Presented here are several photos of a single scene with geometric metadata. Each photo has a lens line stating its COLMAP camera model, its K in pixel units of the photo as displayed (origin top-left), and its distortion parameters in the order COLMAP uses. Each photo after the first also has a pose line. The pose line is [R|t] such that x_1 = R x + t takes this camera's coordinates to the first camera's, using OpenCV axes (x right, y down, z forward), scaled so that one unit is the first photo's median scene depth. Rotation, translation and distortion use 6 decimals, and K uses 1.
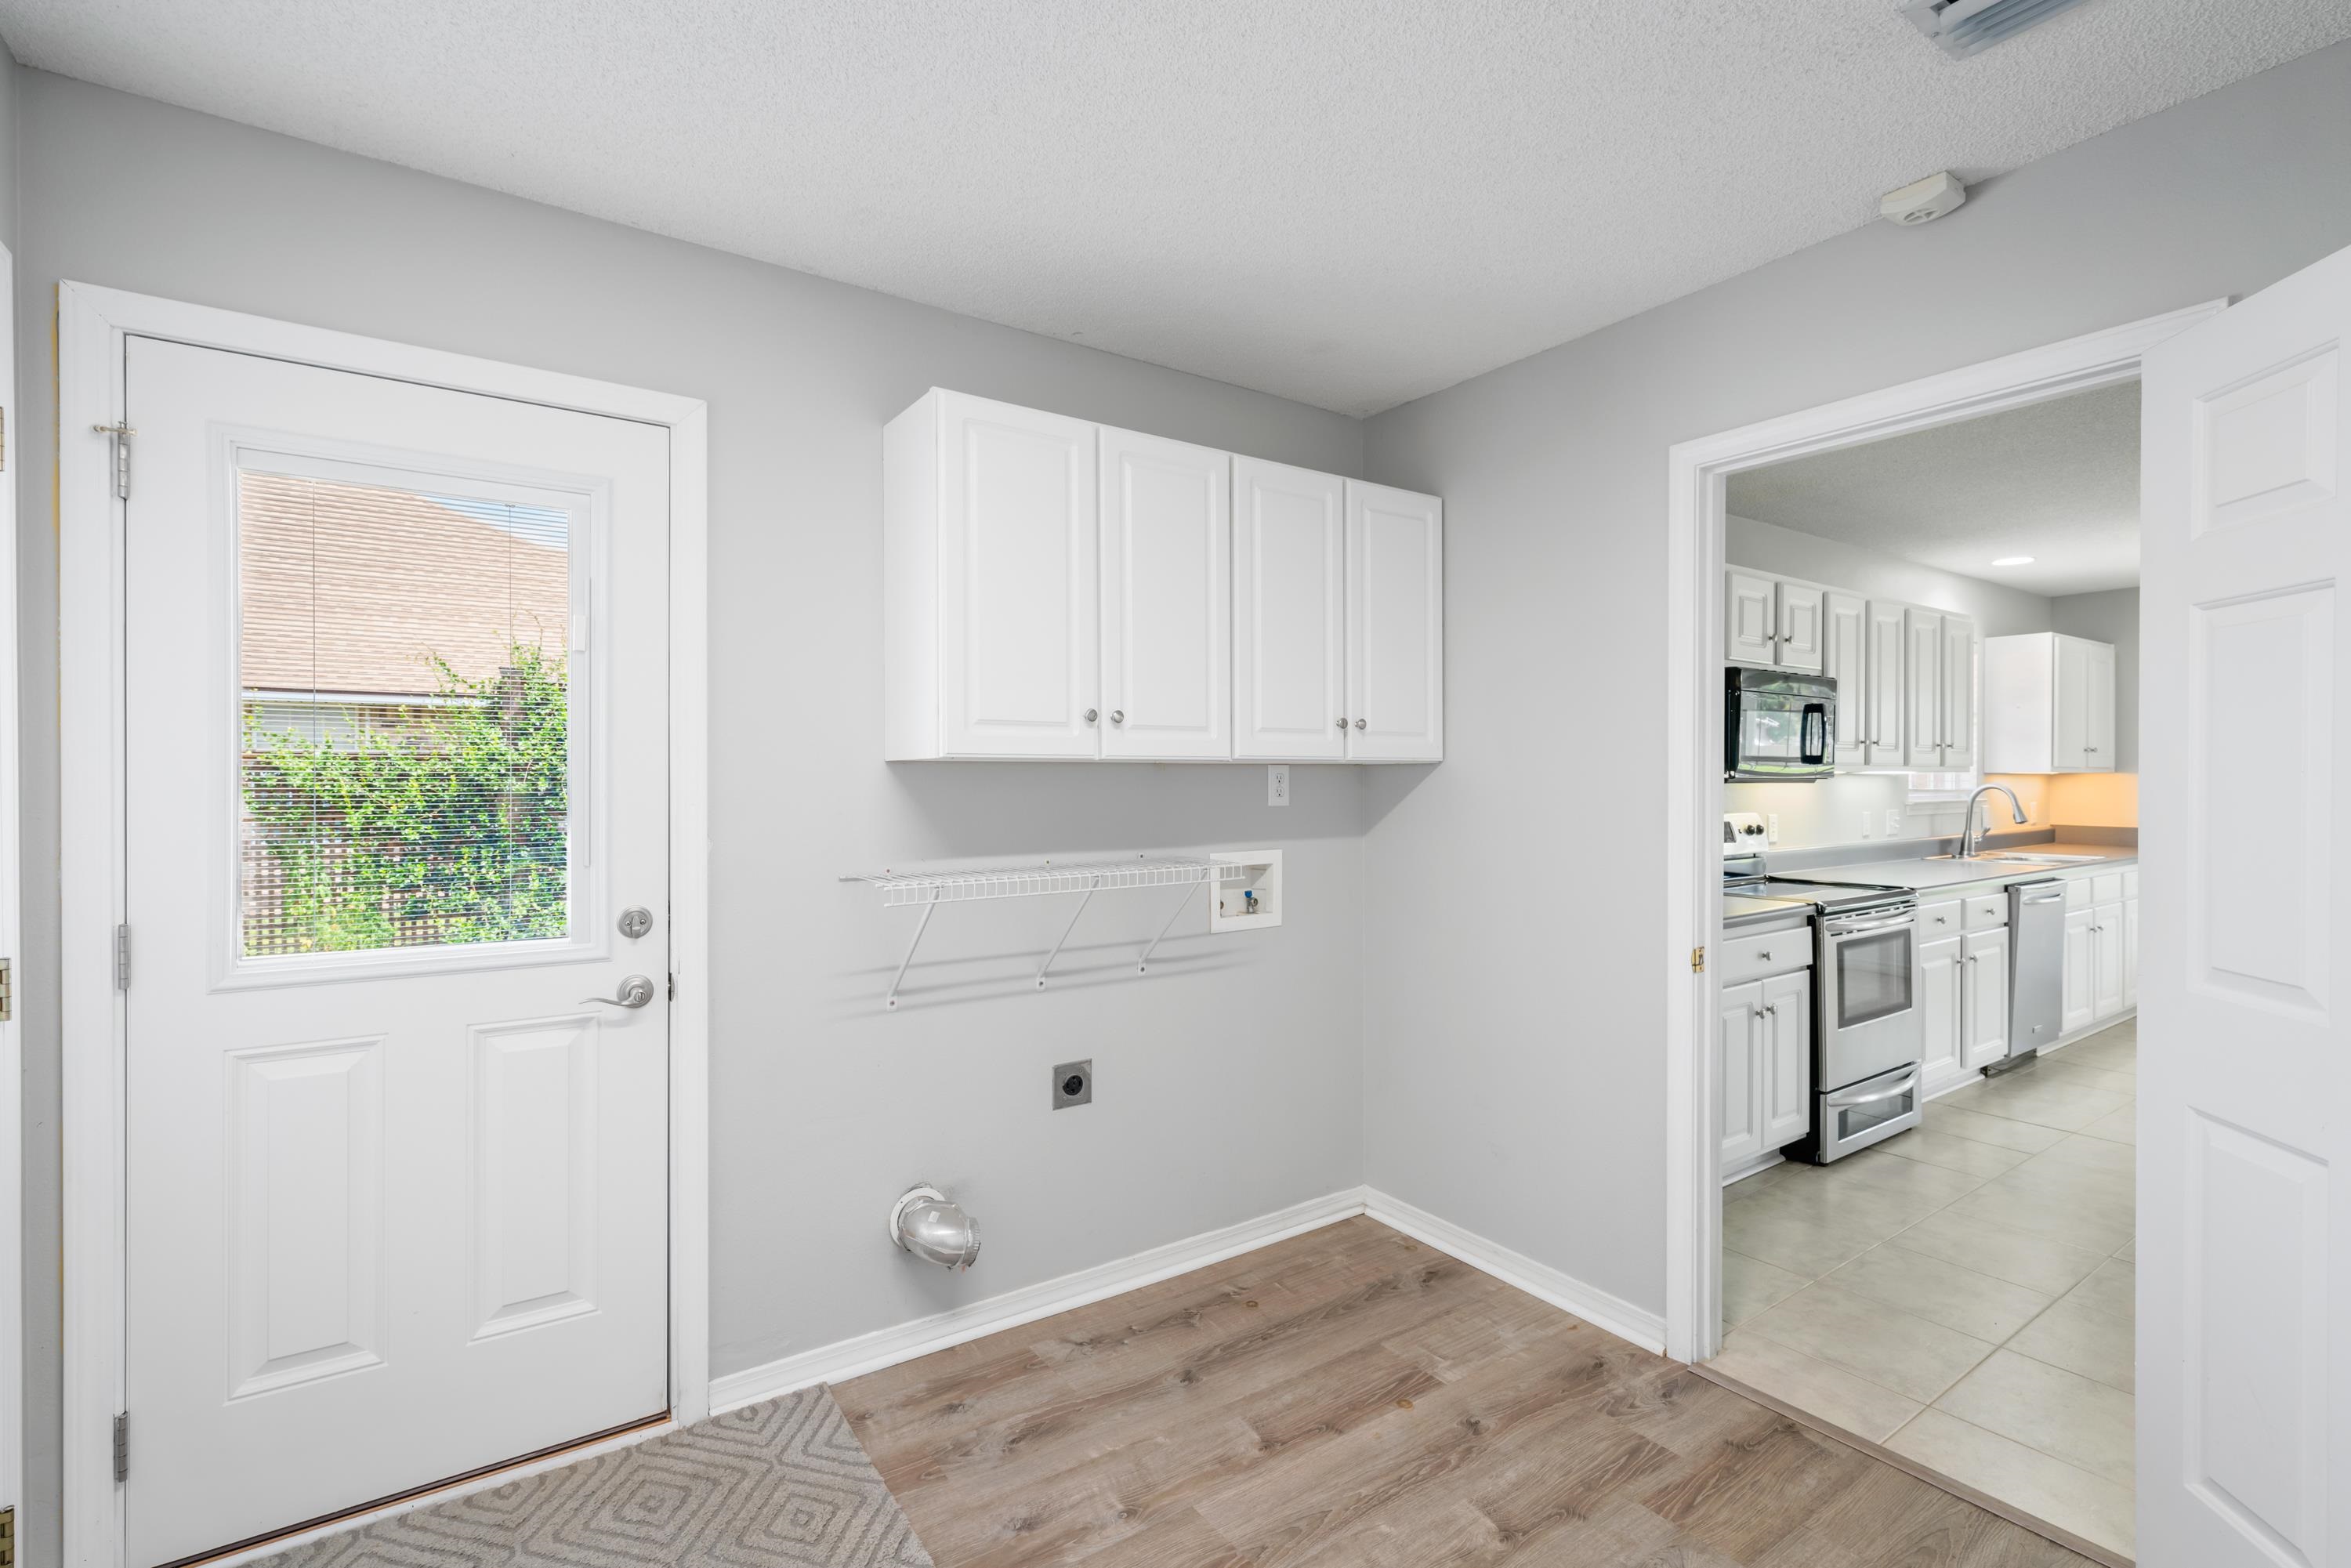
lens RADIAL K [[1080.2, 0, 1172.9], [0, 1080.2, 791.6], [0, 0, 1]] dist [-0.003378, 0.000901]
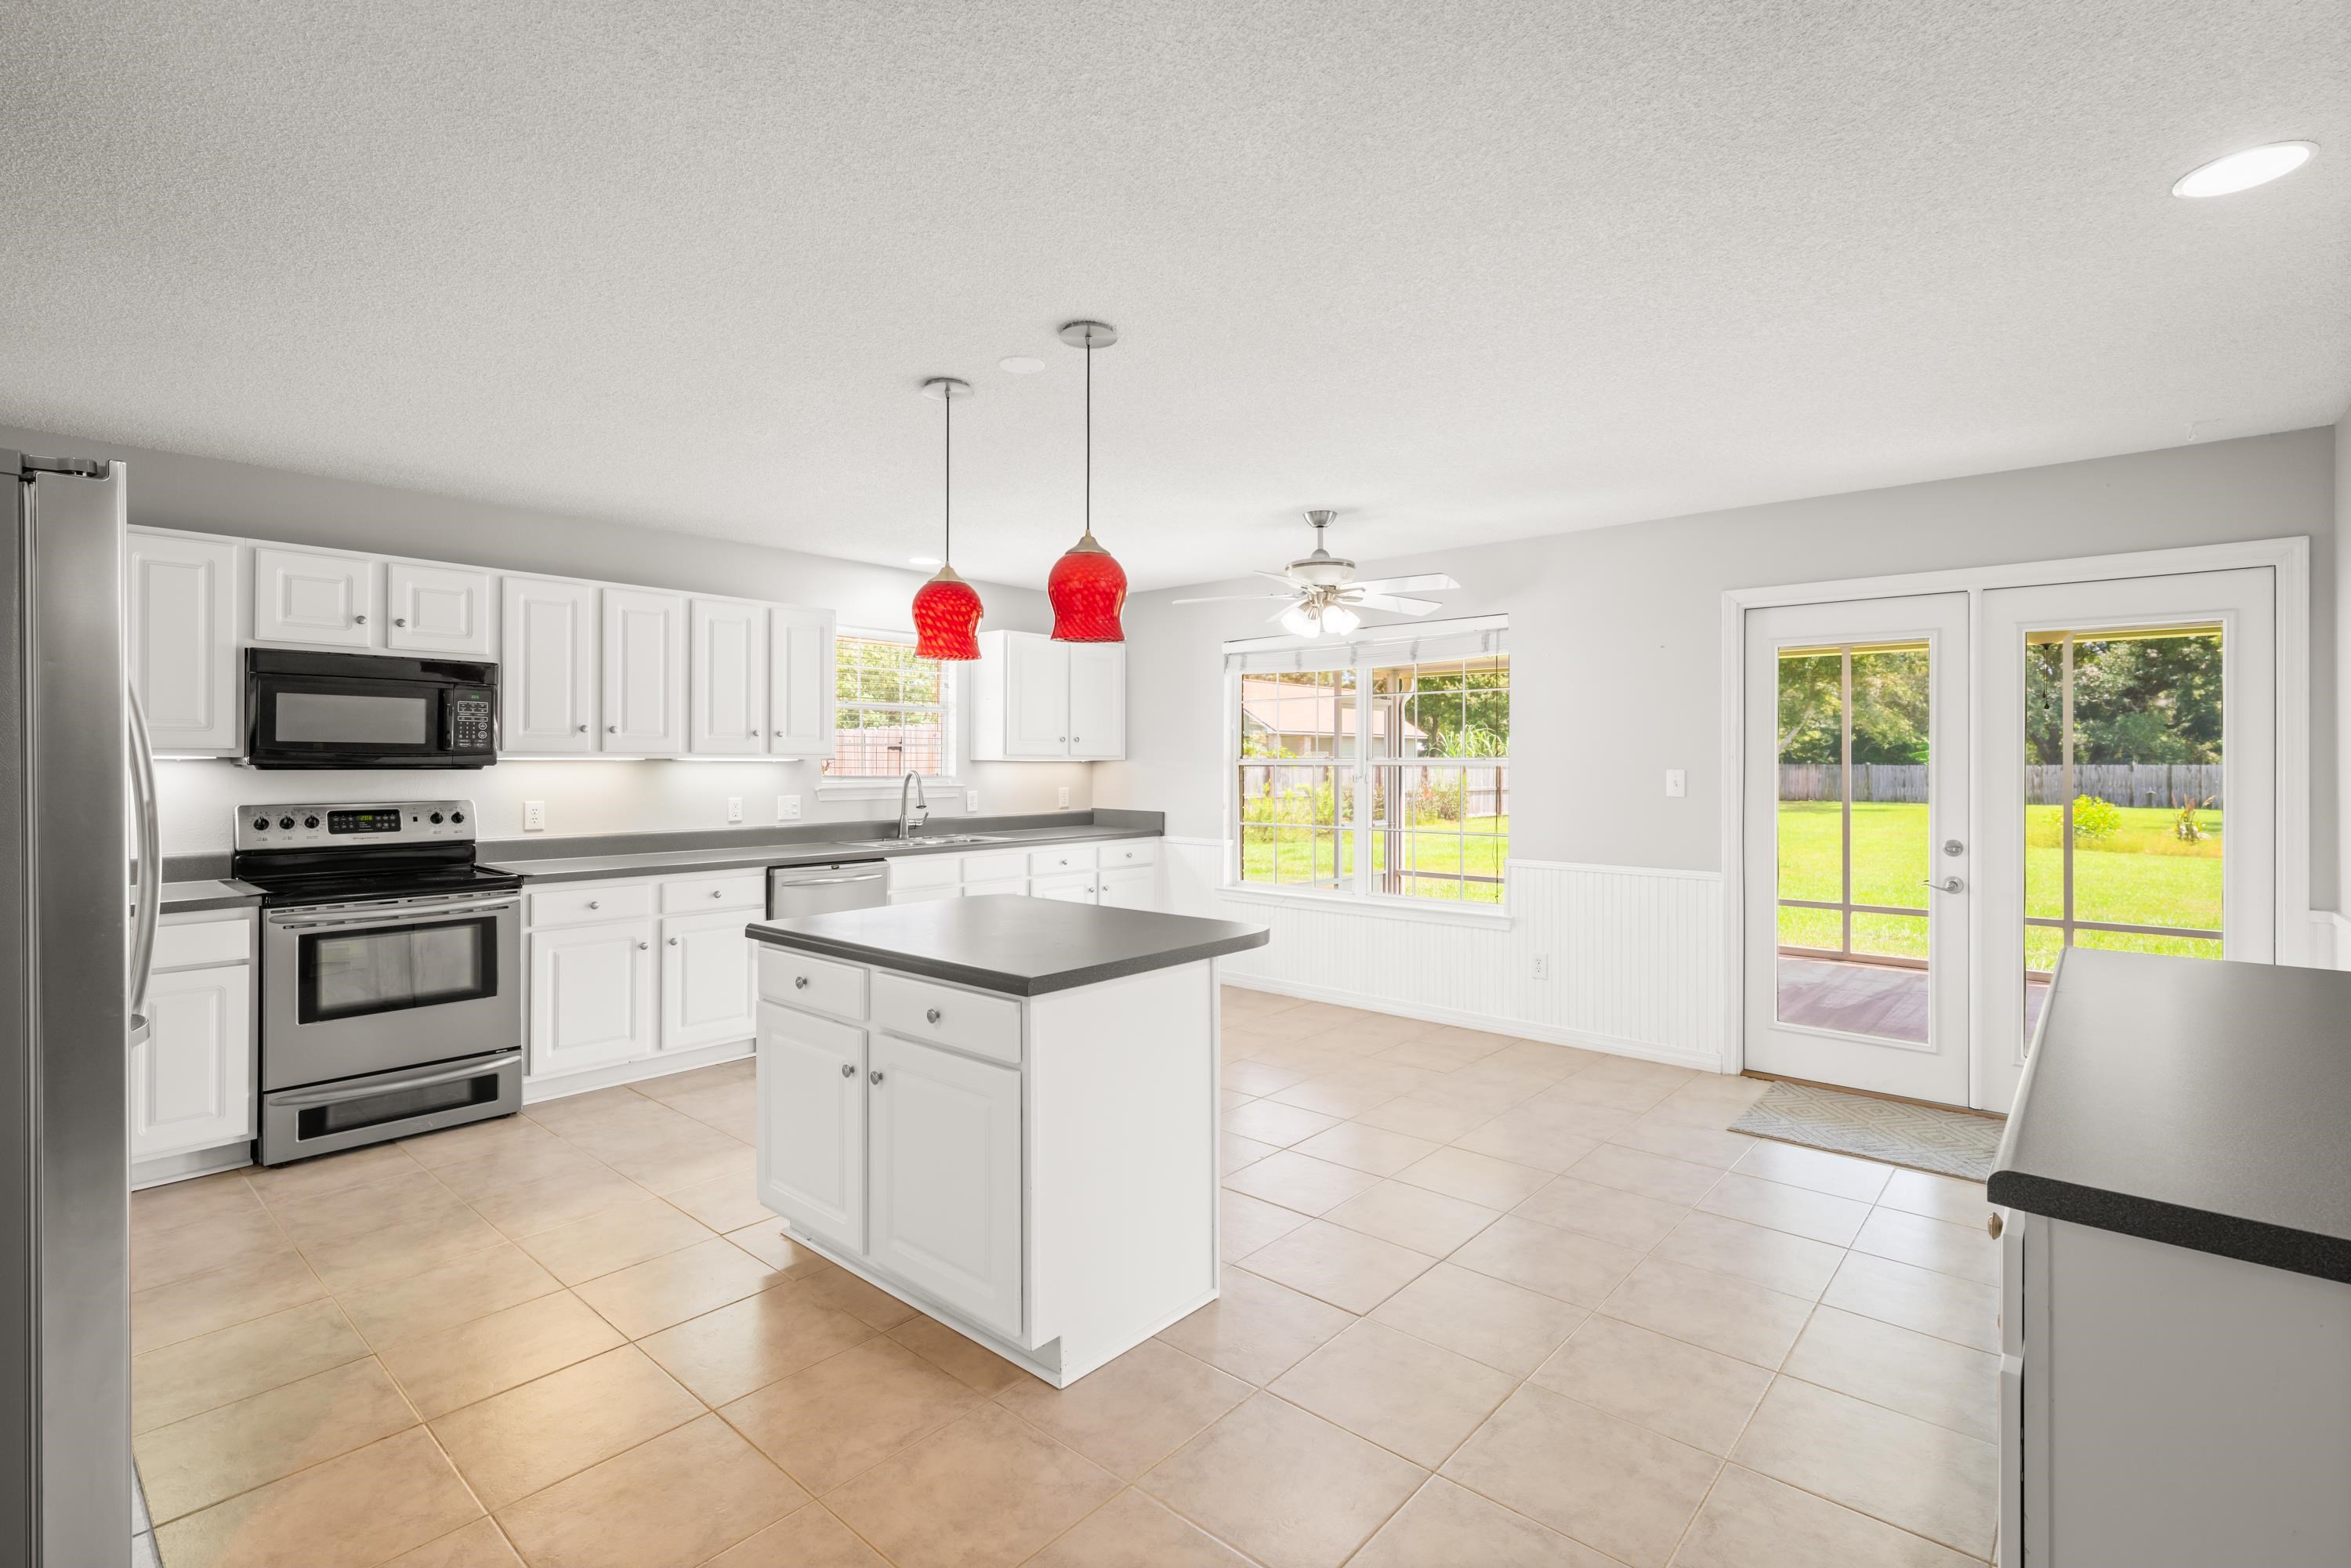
lens RADIAL K [[1080.2, 0, 1174.7], [0, 1080.2, 761.3], [0, 0, 1]] dist [-0.003378, 0.000901]
pose [[0.971210, 0.010236, 0.238005, 0.742442], [-0.008642, 0.999933, -0.007741, -0.010195], [-0.238069, 0.005461, 0.971233, -0.085991]]
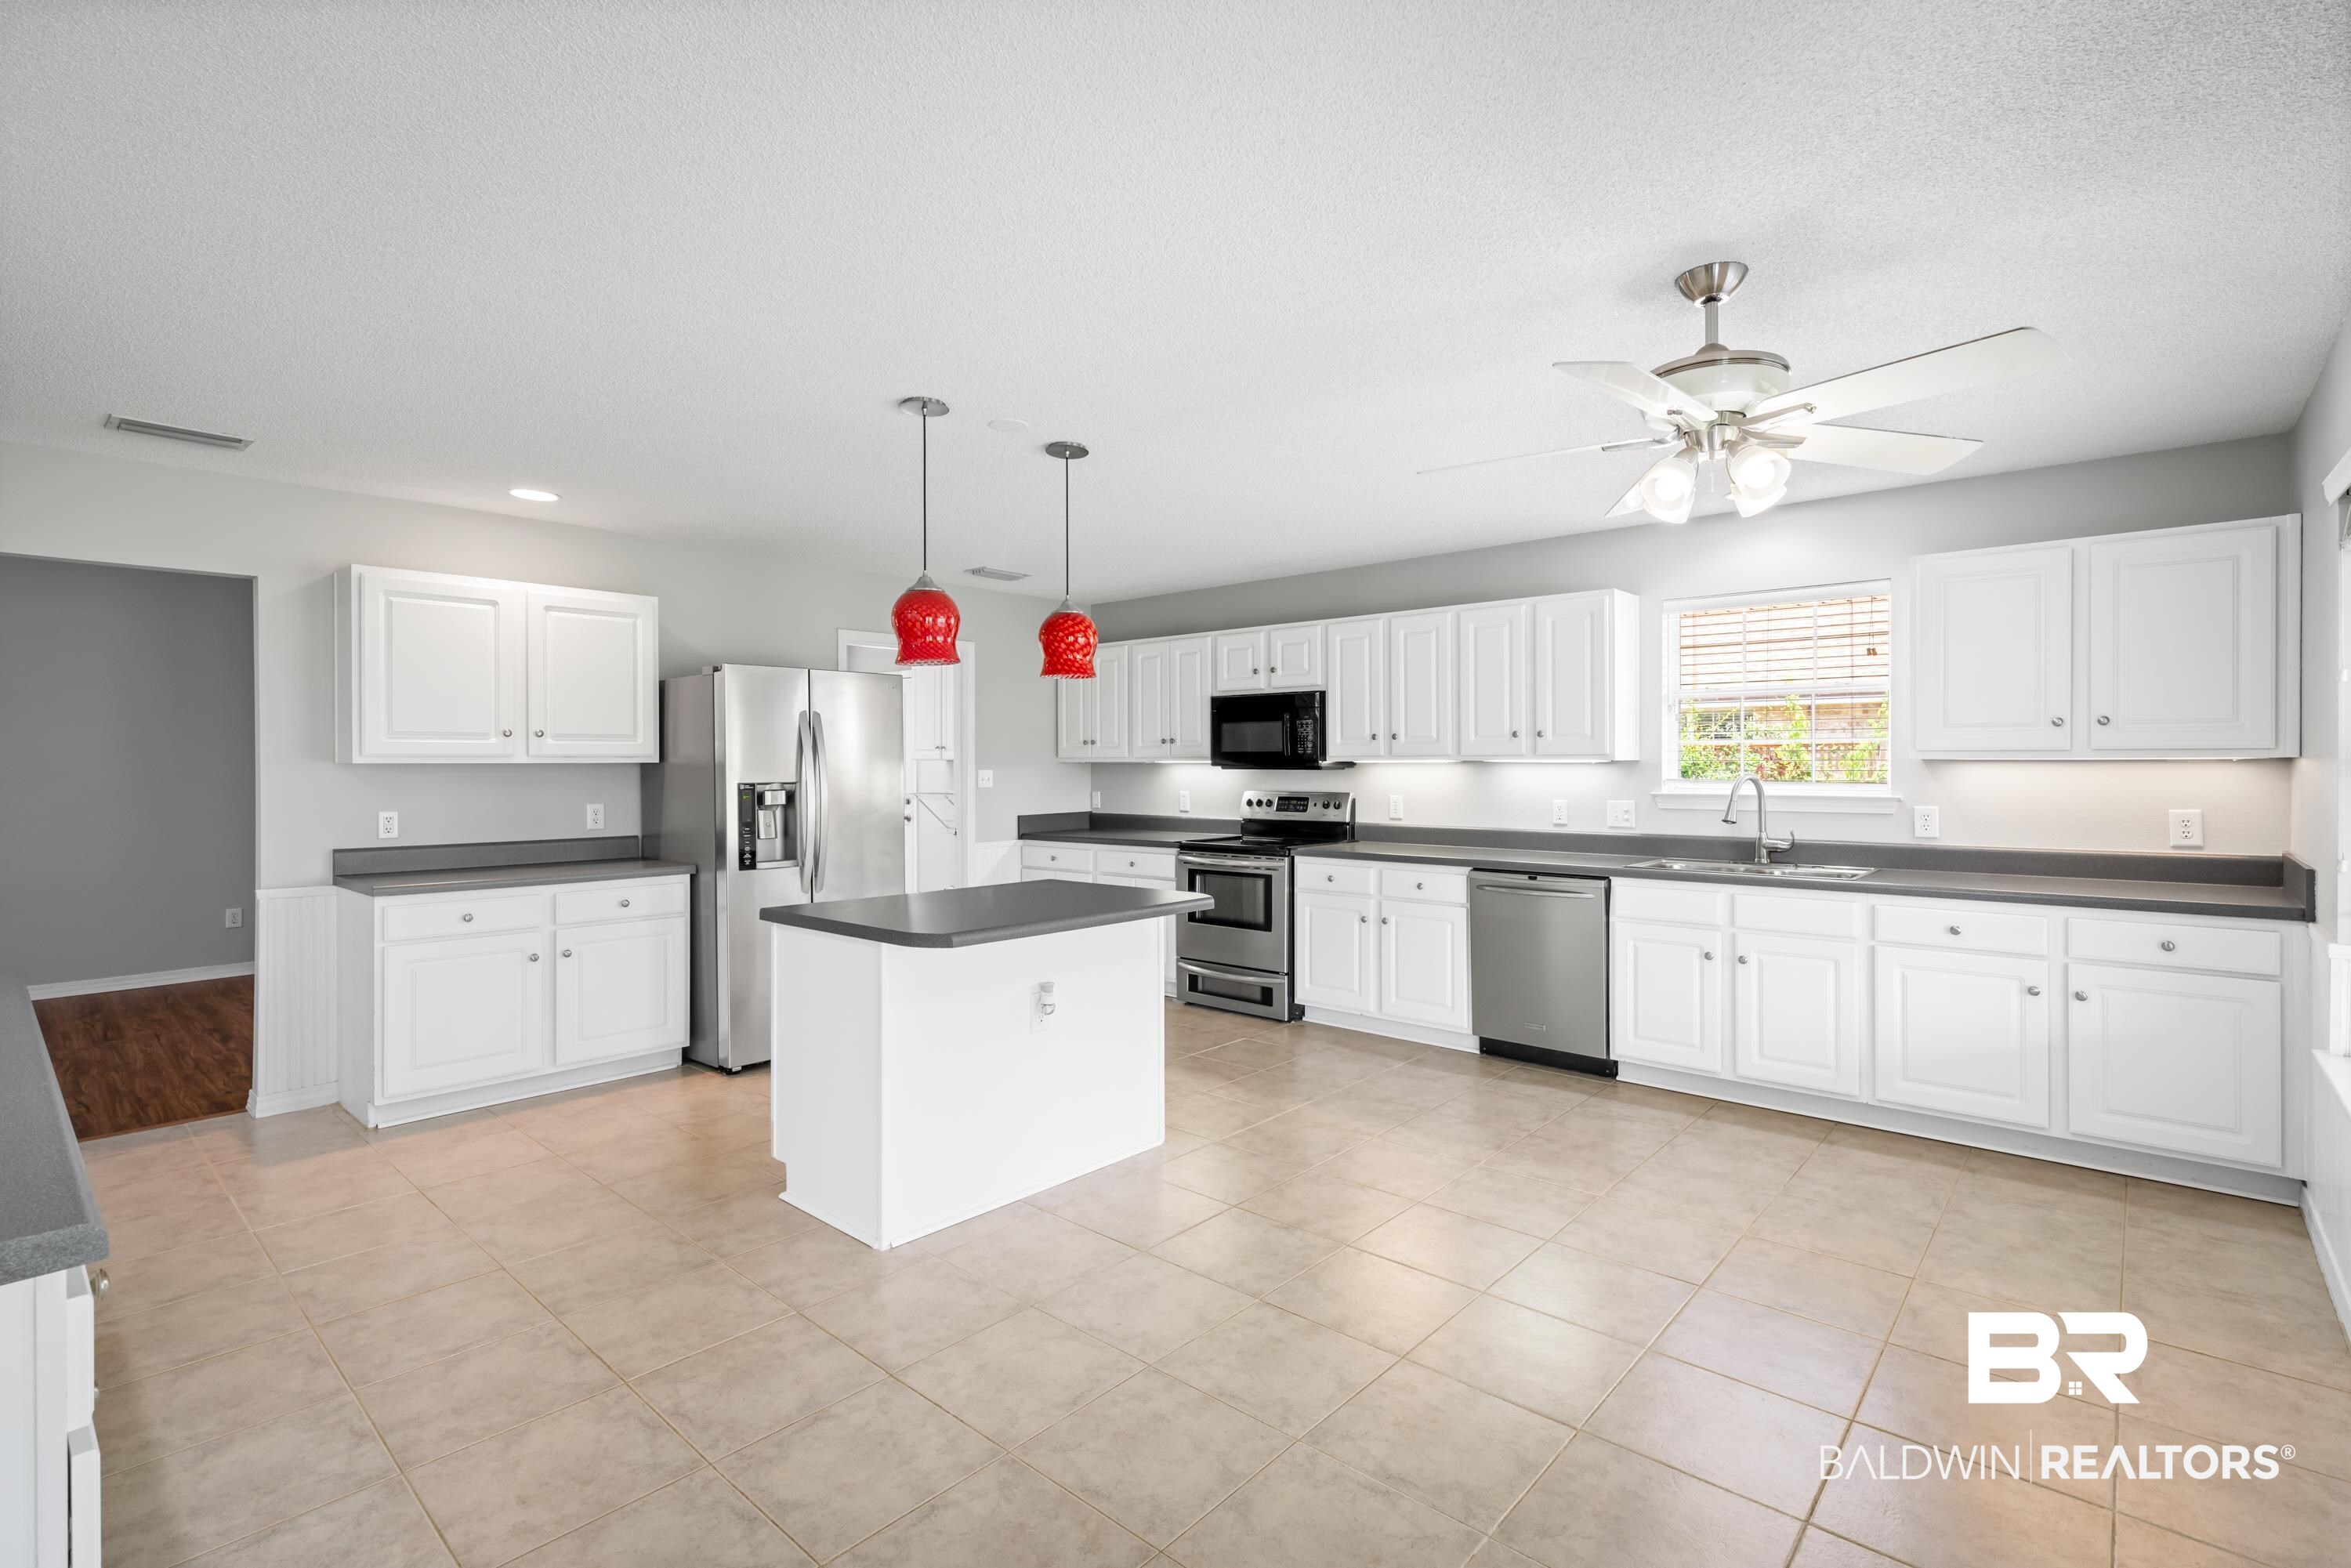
lens RADIAL K [[1080.2, 0, 1171.3], [0, 1080.2, 774.6], [0, 0, 1]] dist [-0.003378, 0.000901]
pose [[0.216739, 0.017494, -0.976073, 1.420824], [-0.003780, 0.999847, 0.017081, -0.018543], [0.976222, -0.000012, 0.216772, 0.401362]]
